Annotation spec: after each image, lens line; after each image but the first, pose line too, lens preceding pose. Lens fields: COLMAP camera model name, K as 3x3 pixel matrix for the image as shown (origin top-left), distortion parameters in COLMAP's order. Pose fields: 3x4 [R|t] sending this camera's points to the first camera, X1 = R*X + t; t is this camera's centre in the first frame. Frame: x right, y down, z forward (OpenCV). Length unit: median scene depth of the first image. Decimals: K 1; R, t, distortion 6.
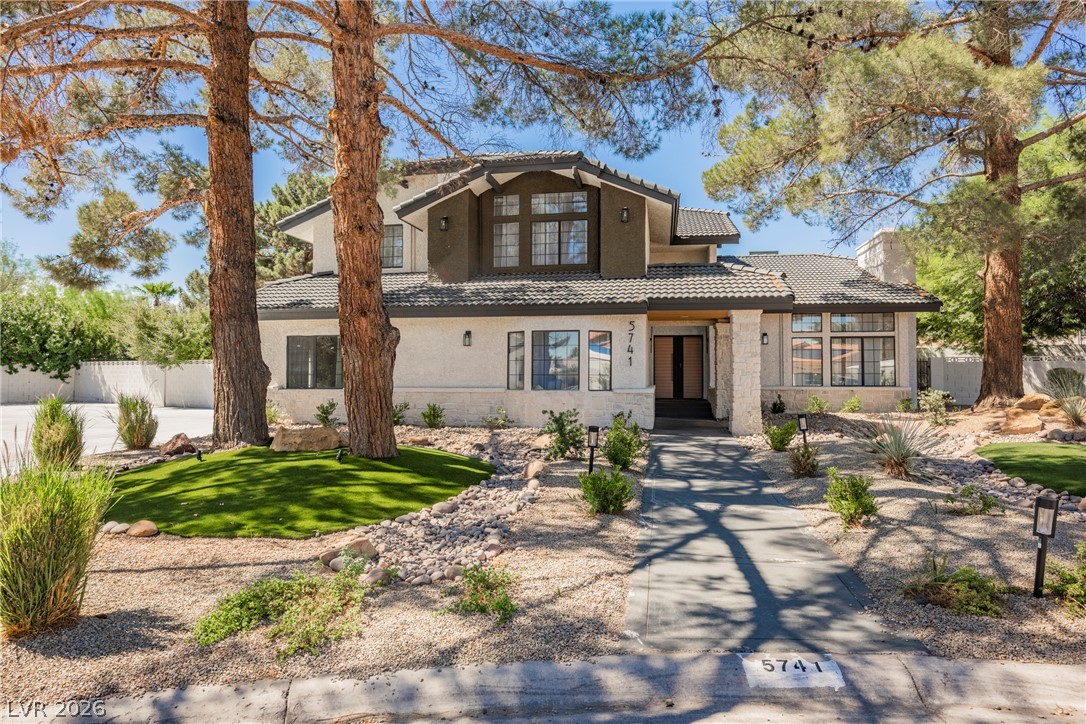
lens RADIAL K [[632.4, 0, 543.0], [0, 632.4, 362.0], [0, 0, 1]] dist [-0.002470, -0.000470]
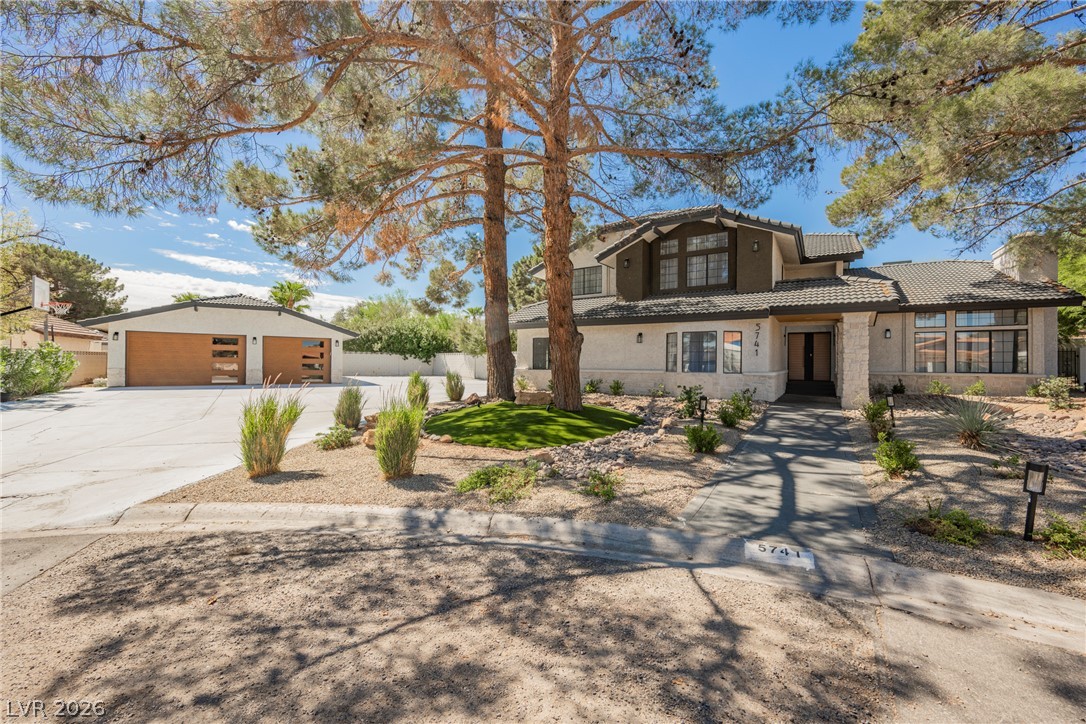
lens RADIAL K [[424.8, 0, 543.0], [0, 424.8, 362.0], [0, 0, 1]] dist [-0.001668, -0.000249]
pose [[0.923870, 0.005214, -0.382670, 0.091710], [0.003326, 0.999760, 0.021653, -0.002924], [0.382692, -0.021277, 0.923631, -0.064186]]
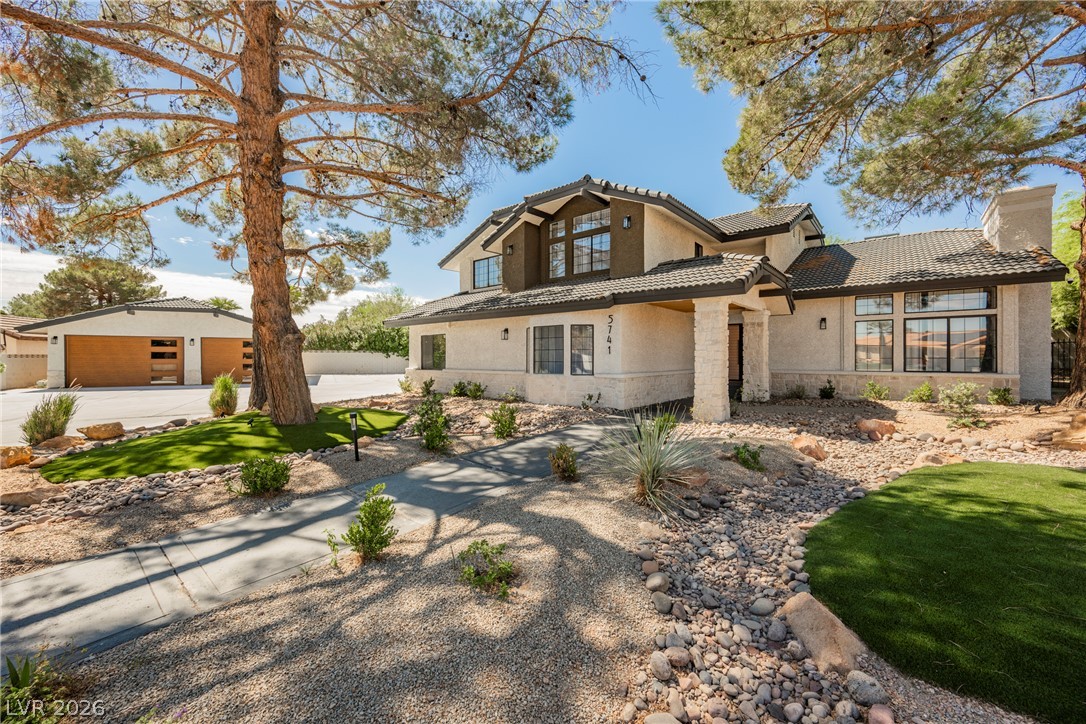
lens RADIAL K [[418.5, 0, 543.0], [0, 418.5, 362.0], [0, 0, 1]] dist [-0.000590, -0.000104]
pose [[0.867427, 0.002668, -0.497557, 0.614301], [0.015788, 0.999335, 0.032883, -0.009111], [0.497313, -0.036379, 0.866808, 0.412794]]
